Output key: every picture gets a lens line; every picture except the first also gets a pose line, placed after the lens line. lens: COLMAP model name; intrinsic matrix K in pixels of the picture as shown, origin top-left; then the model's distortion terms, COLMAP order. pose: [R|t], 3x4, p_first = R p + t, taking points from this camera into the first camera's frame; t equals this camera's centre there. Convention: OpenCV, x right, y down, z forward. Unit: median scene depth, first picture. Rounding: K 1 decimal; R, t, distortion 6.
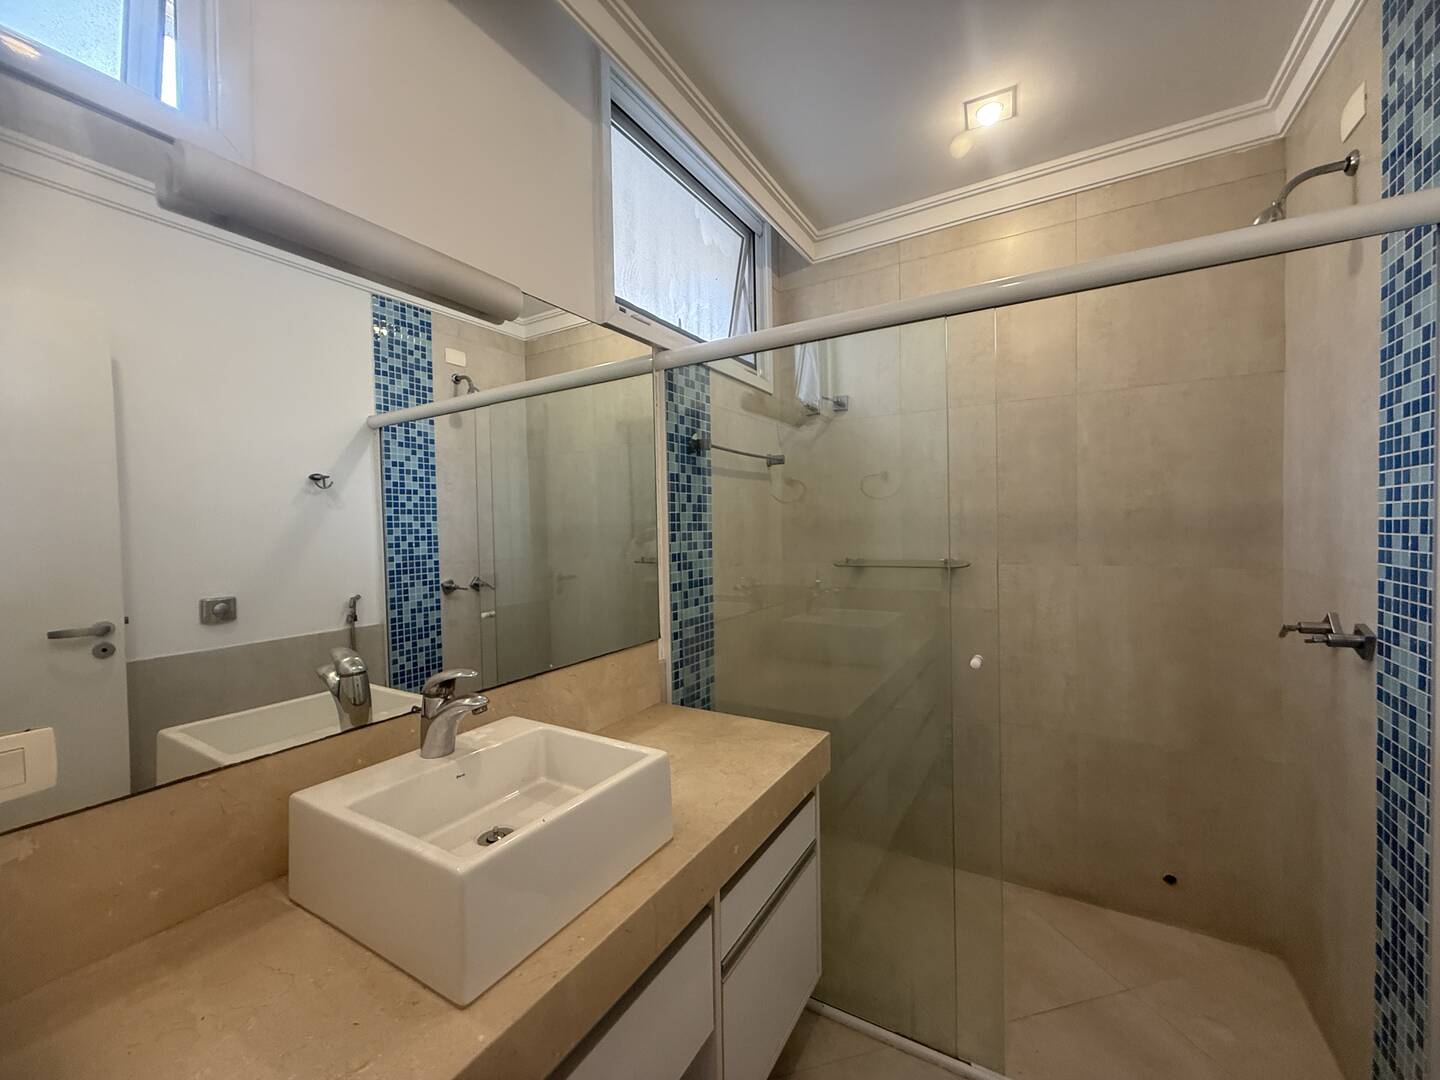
lens RADIAL K [[576.4, 0, 724.5], [0, 576.4, 537.7], [0, 0, 1]] dist [-0.001612, -0.000131]
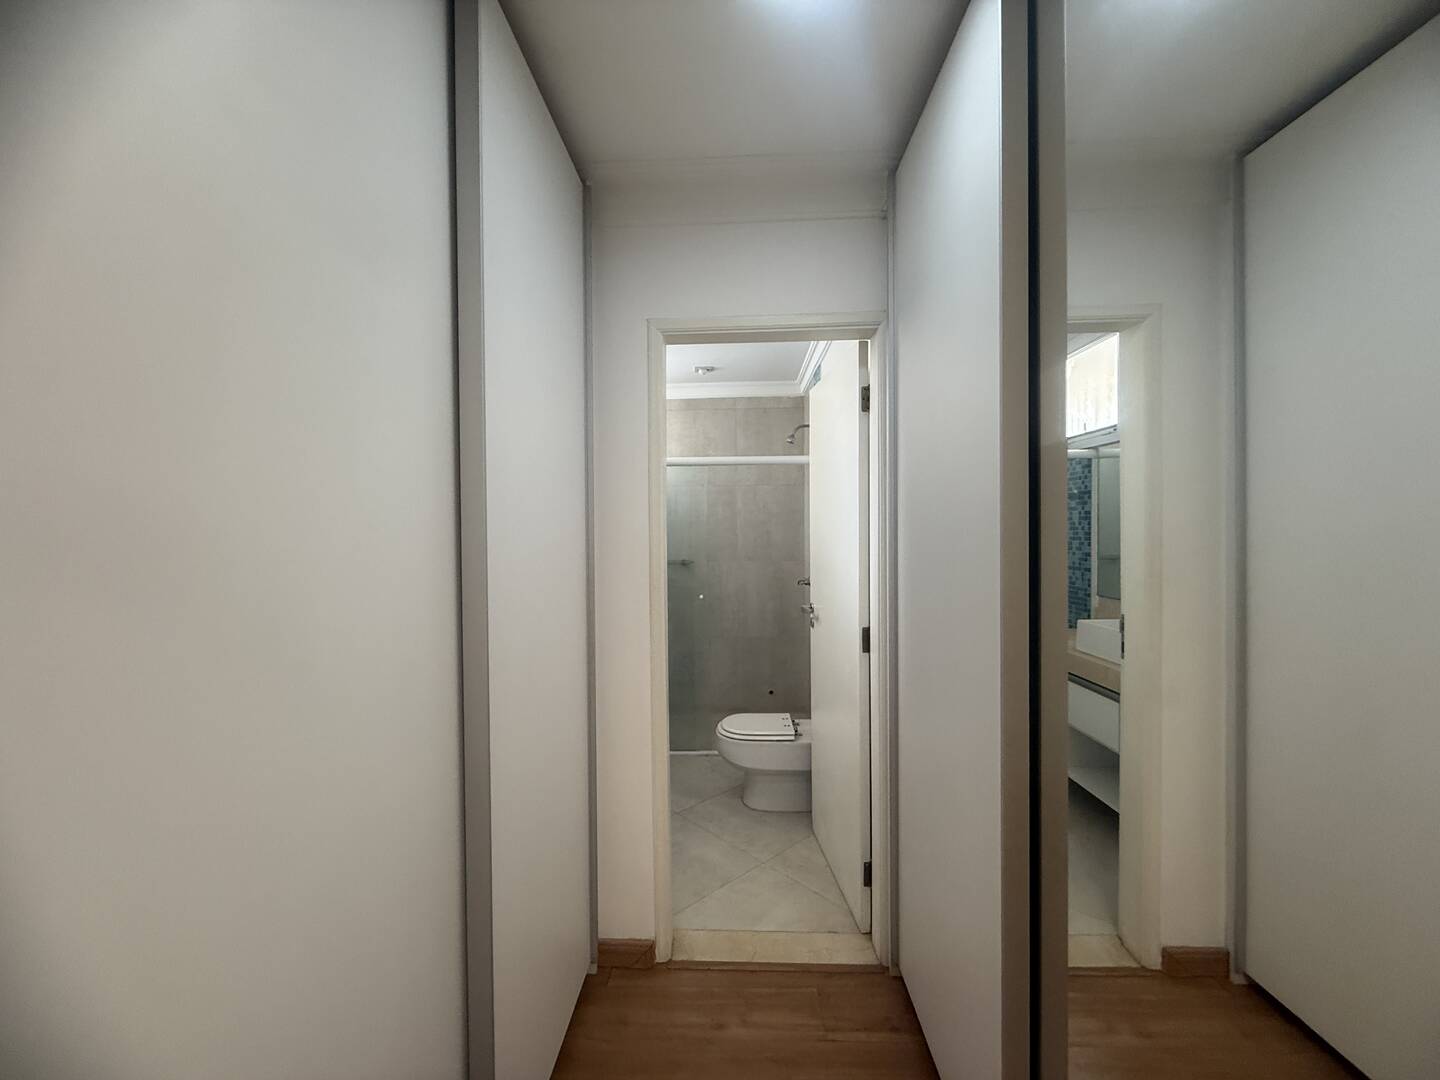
lens RADIAL K [[576.4, 0, 718.5], [0, 576.4, 540.0], [0, 0, 1]] dist [-0.001612, -0.000131]
pose [[0.879936, 0.003948, 0.475076, -0.553970], [0.004832, 0.999839, -0.017258, 0.003079], [-0.475068, 0.017482, 0.879775, -1.006504]]
